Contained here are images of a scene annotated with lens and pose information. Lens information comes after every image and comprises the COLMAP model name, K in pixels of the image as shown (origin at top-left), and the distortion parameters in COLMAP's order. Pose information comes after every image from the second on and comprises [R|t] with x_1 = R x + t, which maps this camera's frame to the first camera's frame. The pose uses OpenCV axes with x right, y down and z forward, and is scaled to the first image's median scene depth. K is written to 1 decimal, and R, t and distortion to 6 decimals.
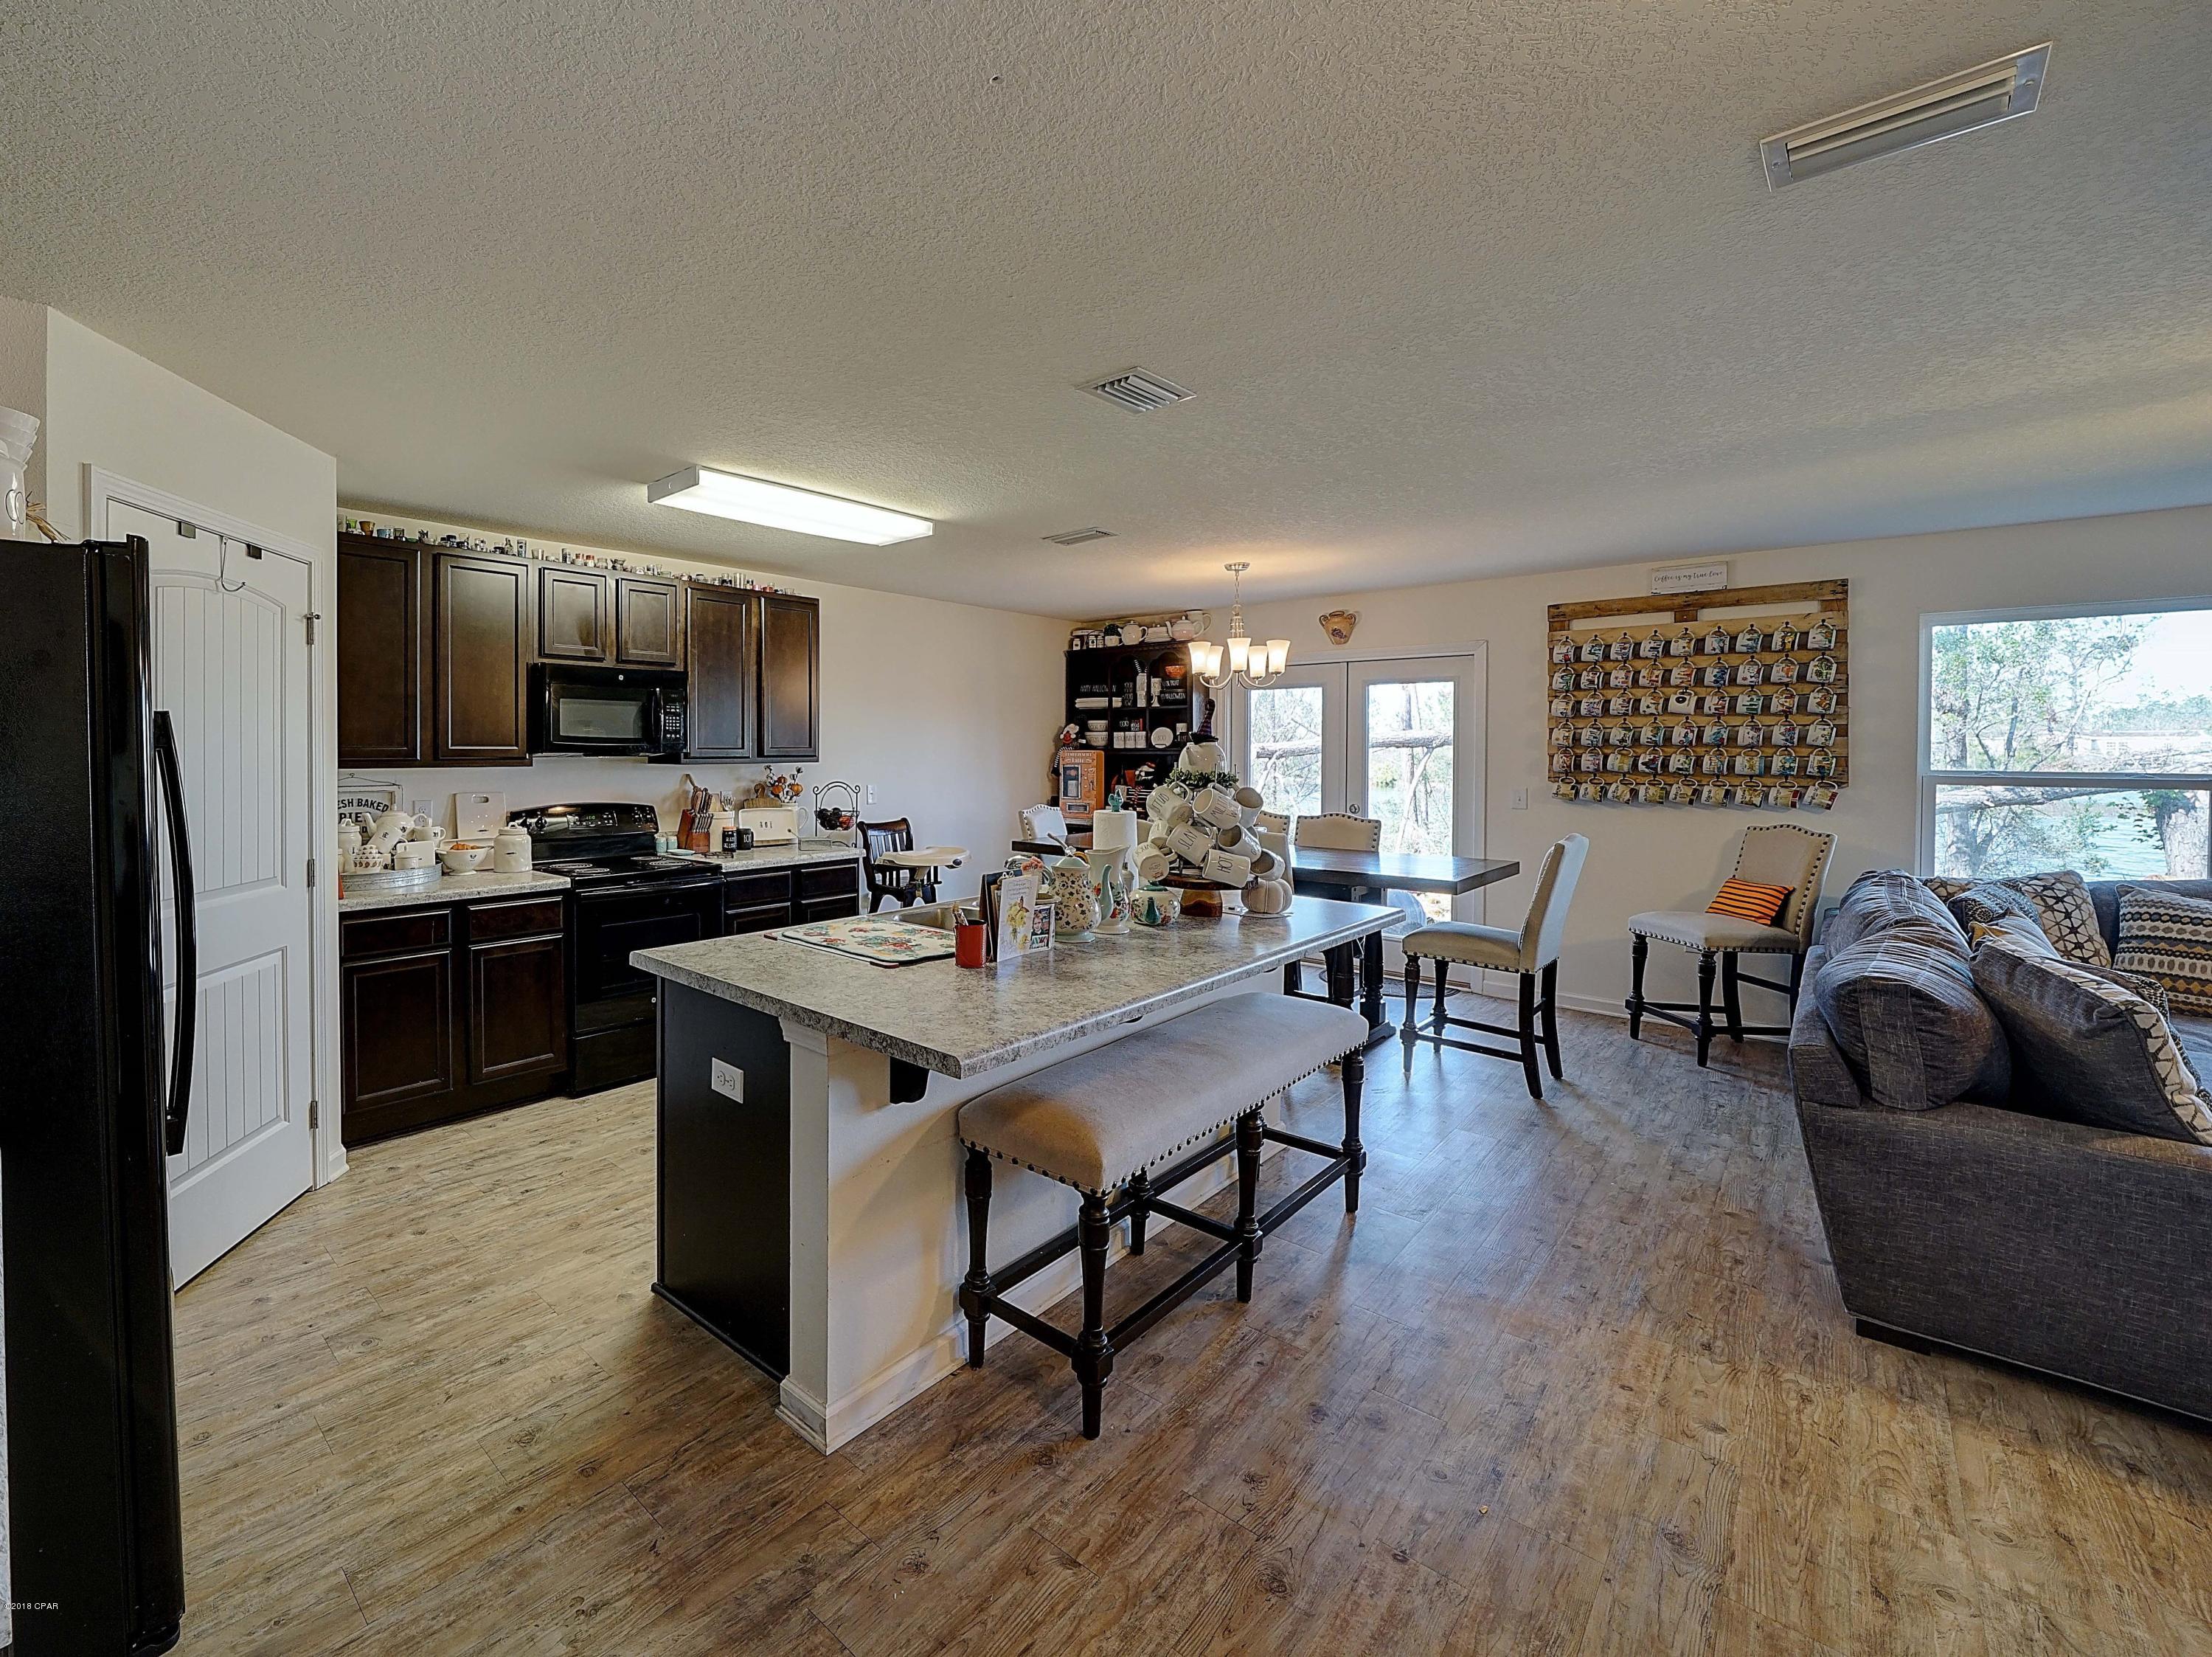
lens RADIAL K [[941.0, 0, 879.2], [0, 941.0, 753.7], [0, 0, 1]] dist [-0.020638, 0.003051]
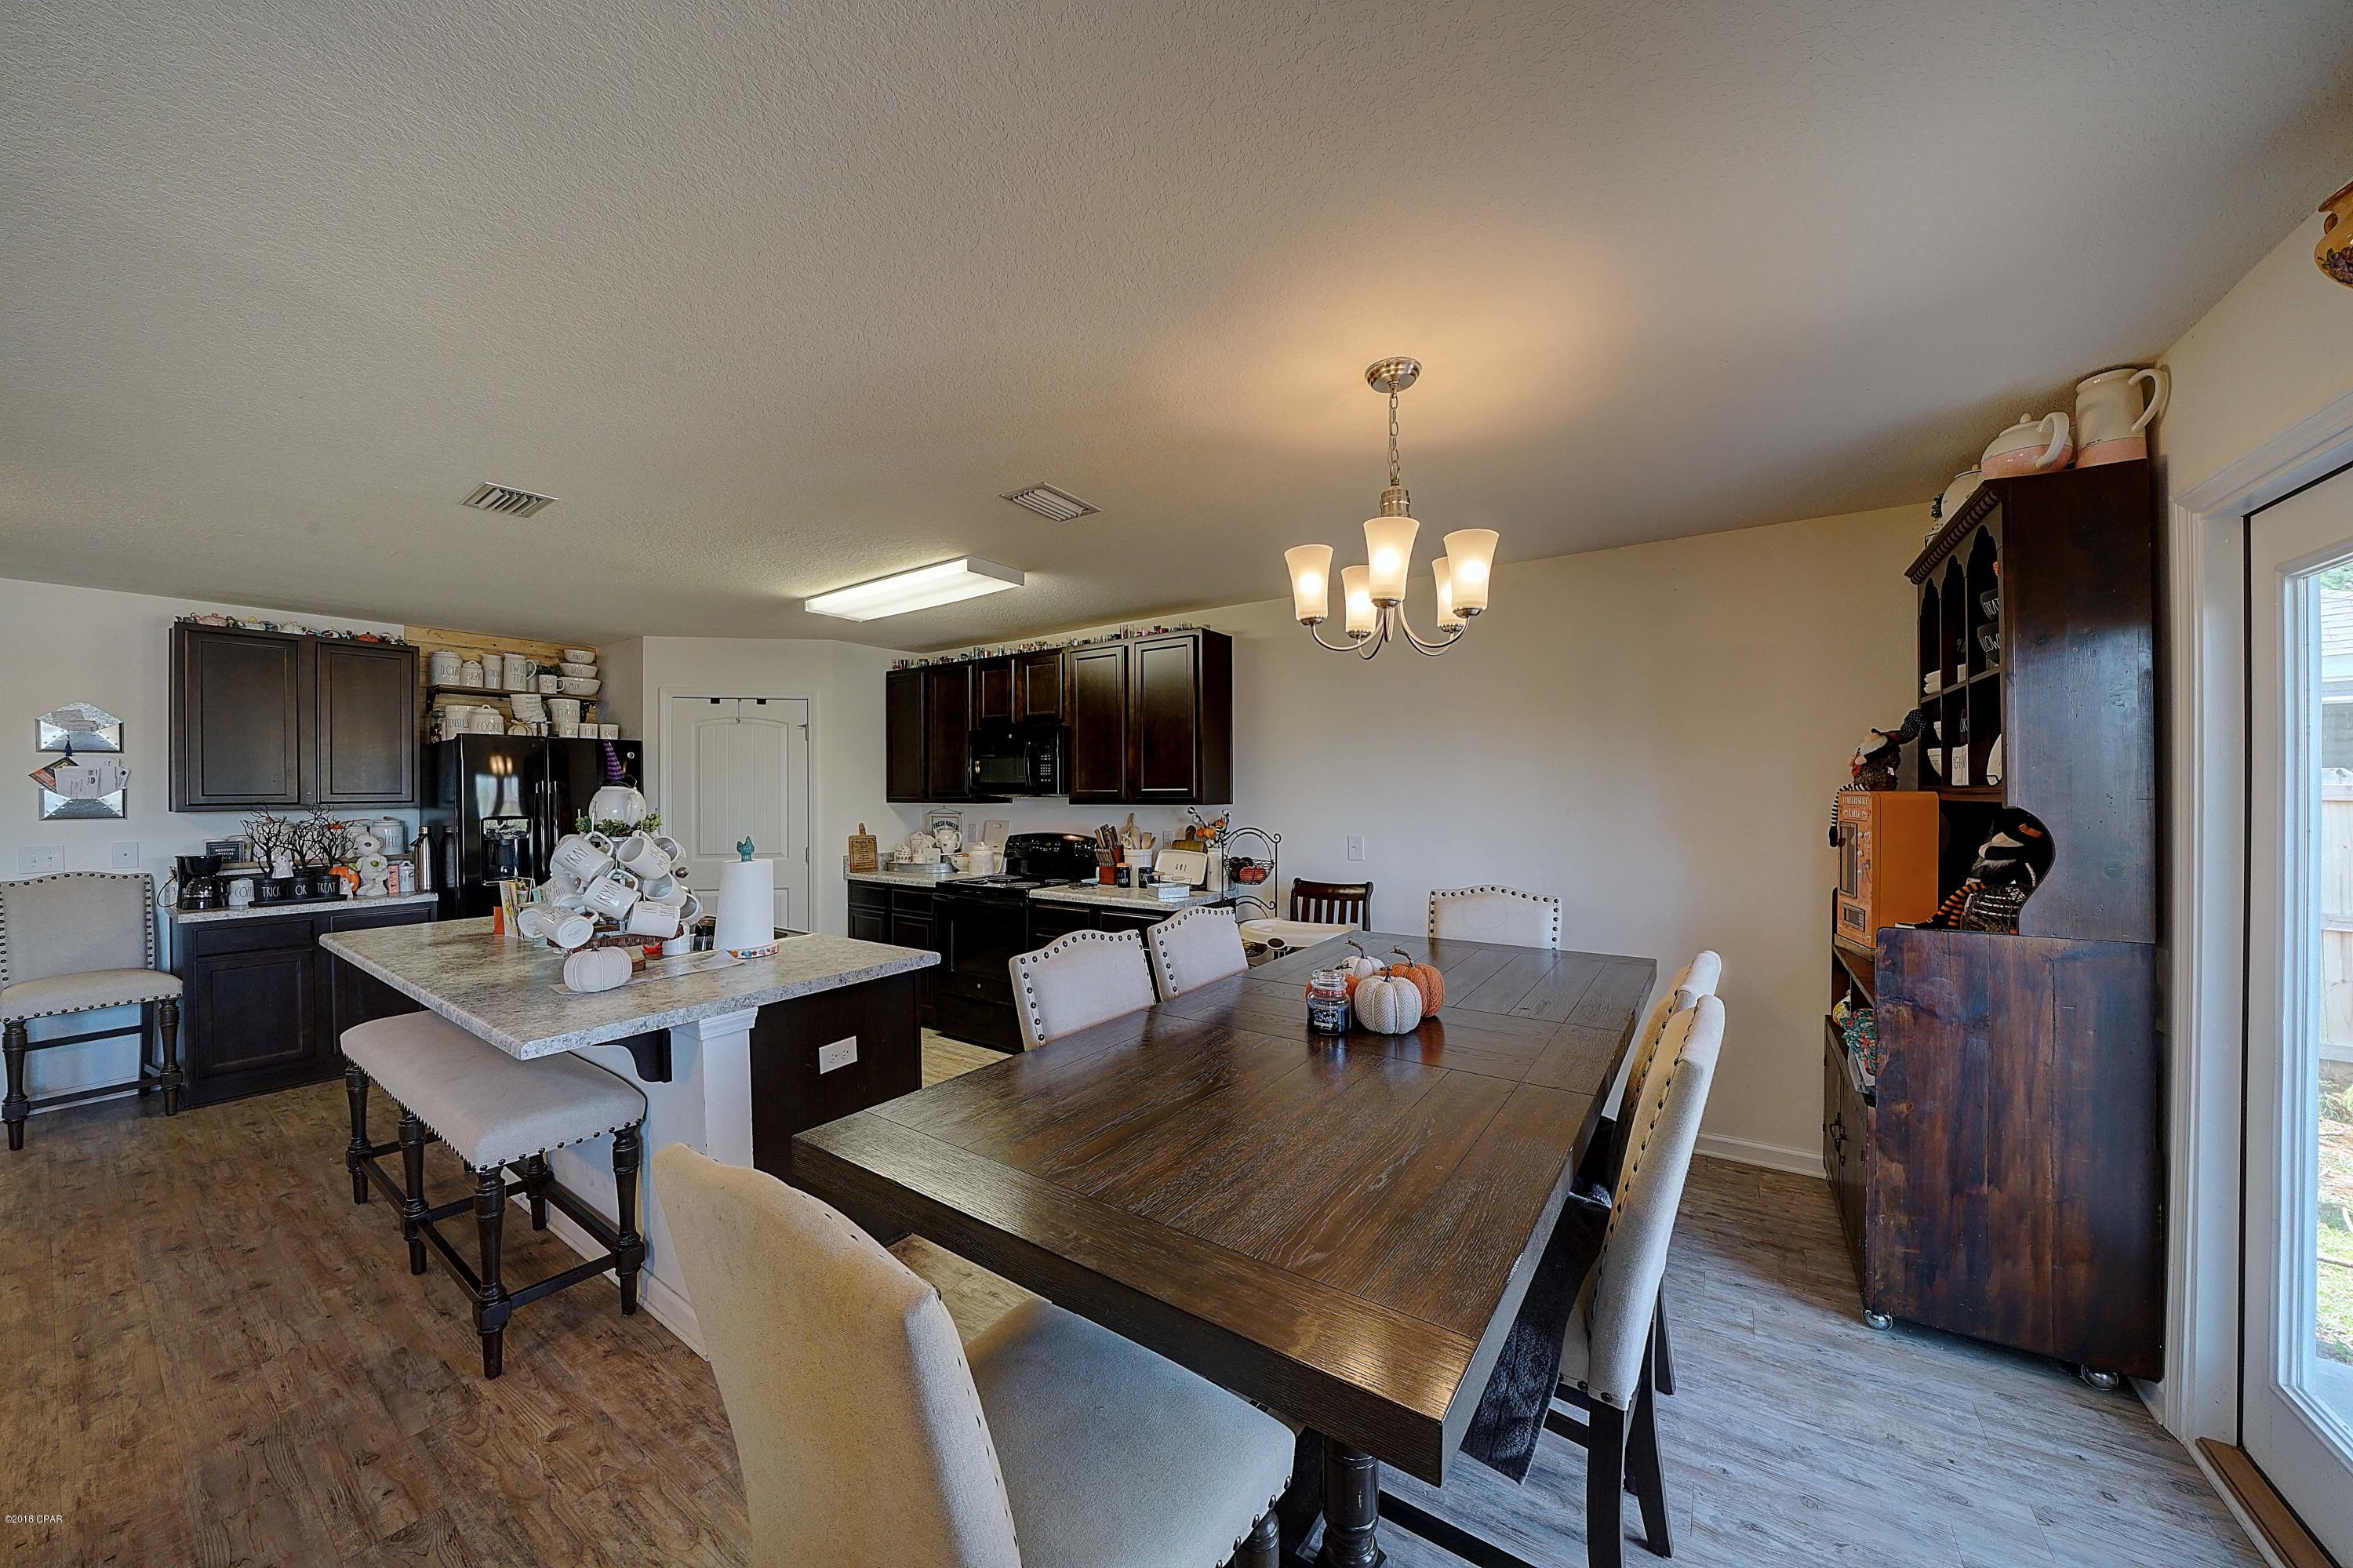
lens RADIAL K [[801.3, 0, 1168.9], [0, 801.3, 790.7], [0, 0, 1]] dist [-0.019341, -0.000223]
pose [[0.197556, -0.005208, -0.980278, 0.793764], [0.003201, 0.999984, -0.004668, -0.002490], [0.980286, -0.002216, 0.197569, 0.902187]]
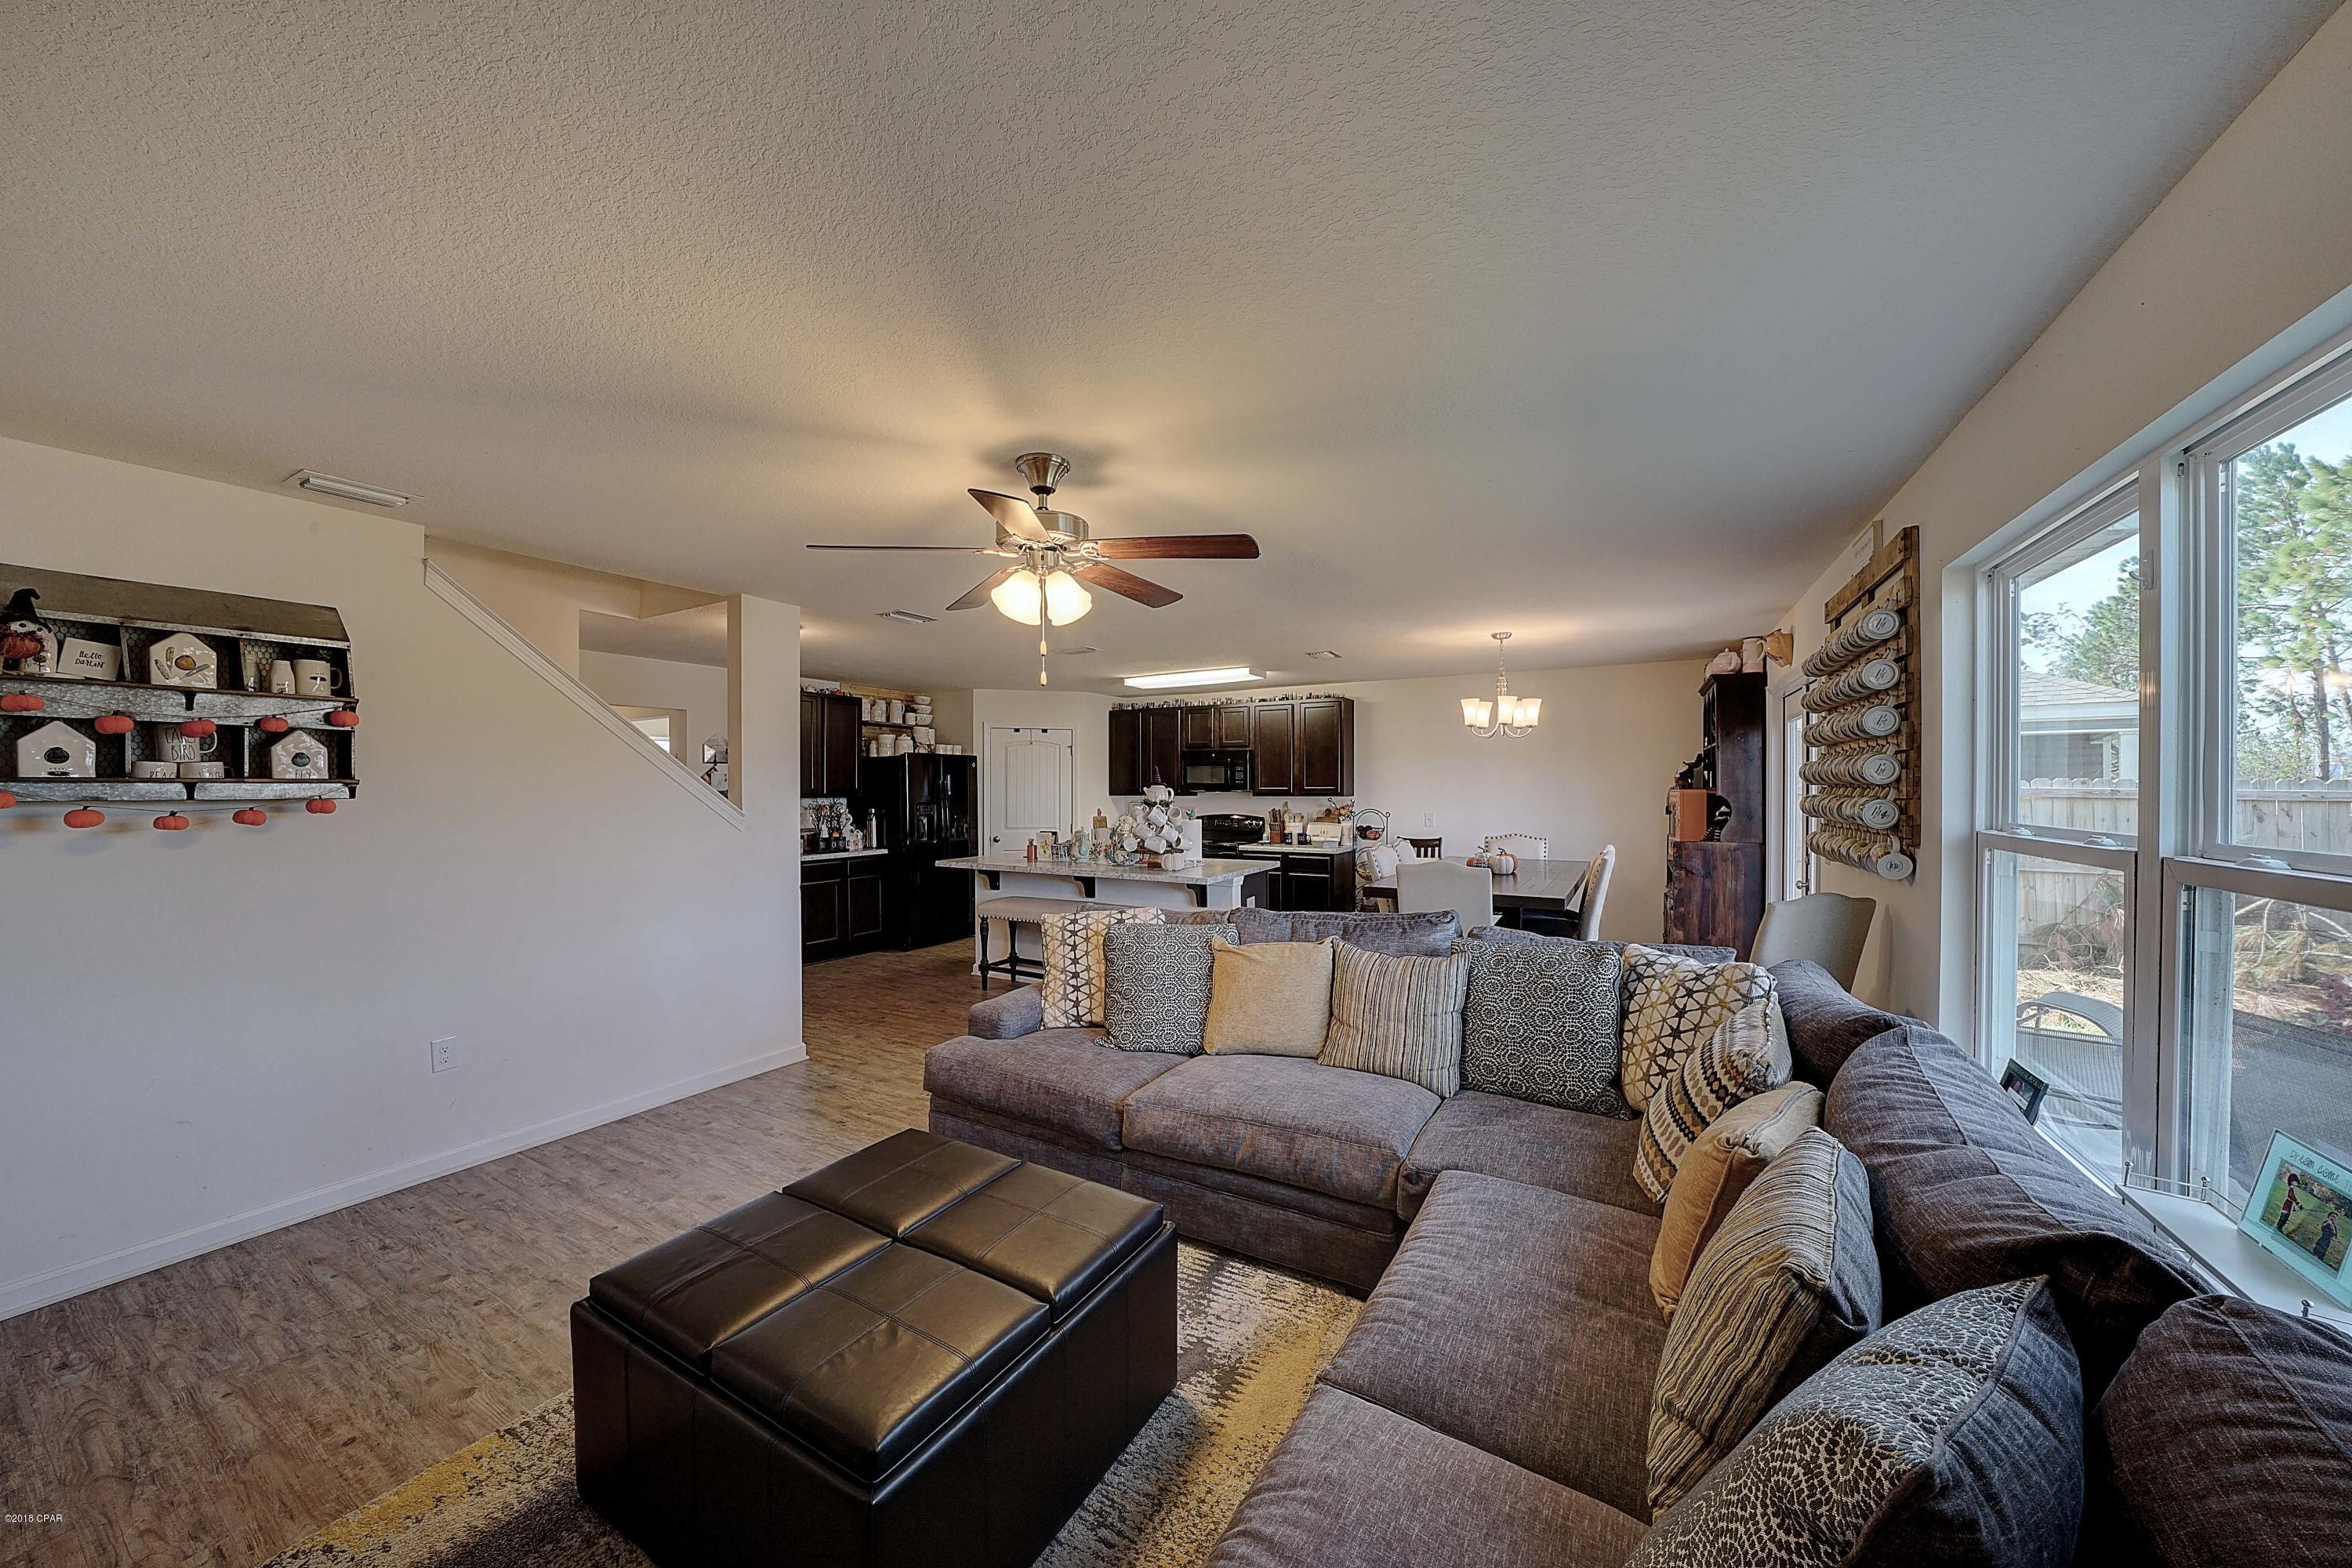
lens RADIAL K [[801.0, 0, 1161.7], [0, 801.0, 788.5], [0, 0, 1]] dist [-0.019341, -0.000223]
pose [[0.274440, -0.003879, -0.961596, 1.361725], [0.000017, 0.999992, -0.004029, 0.000368], [0.961604, 0.001090, 0.274438, 0.328200]]
